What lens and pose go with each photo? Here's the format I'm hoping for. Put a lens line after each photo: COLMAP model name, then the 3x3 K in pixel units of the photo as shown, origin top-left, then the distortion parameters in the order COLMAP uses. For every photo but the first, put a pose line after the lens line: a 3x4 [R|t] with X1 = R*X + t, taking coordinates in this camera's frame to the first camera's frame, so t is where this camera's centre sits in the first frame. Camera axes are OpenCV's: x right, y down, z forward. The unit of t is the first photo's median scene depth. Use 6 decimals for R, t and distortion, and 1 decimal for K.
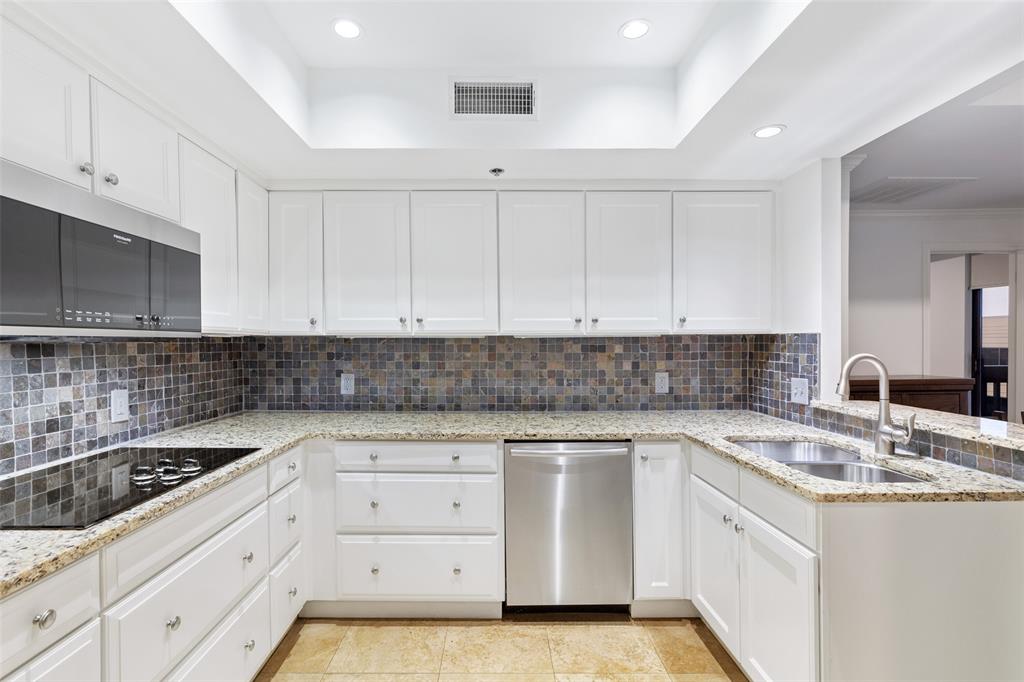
lens RADIAL K [[462.4, 0, 502.8], [0, 462.4, 343.5], [0, 0, 1]] dist [0.004532, 0.000111]
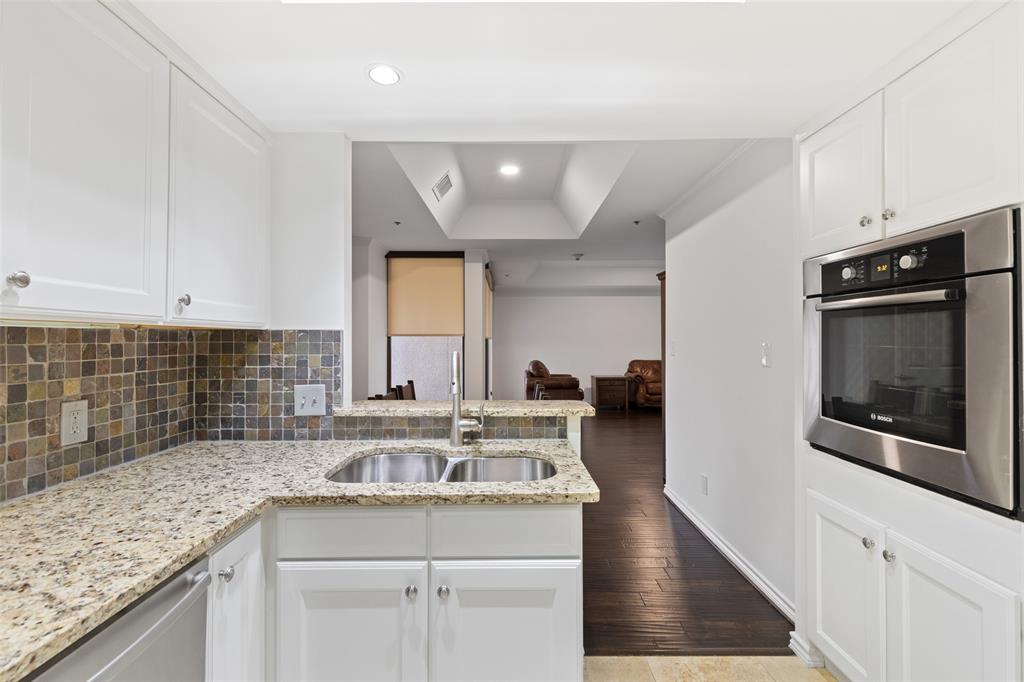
lens RADIAL K [[462.4, 0, 505.1], [0, 462.4, 333.0], [0, 0, 1]] dist [0.004532, 0.000111]
pose [[0.029490, 0.020042, 0.999364, -0.159369], [0.006852, 0.999771, -0.020253, 0.002677], [-0.999542, 0.007444, 0.029346, 0.602342]]
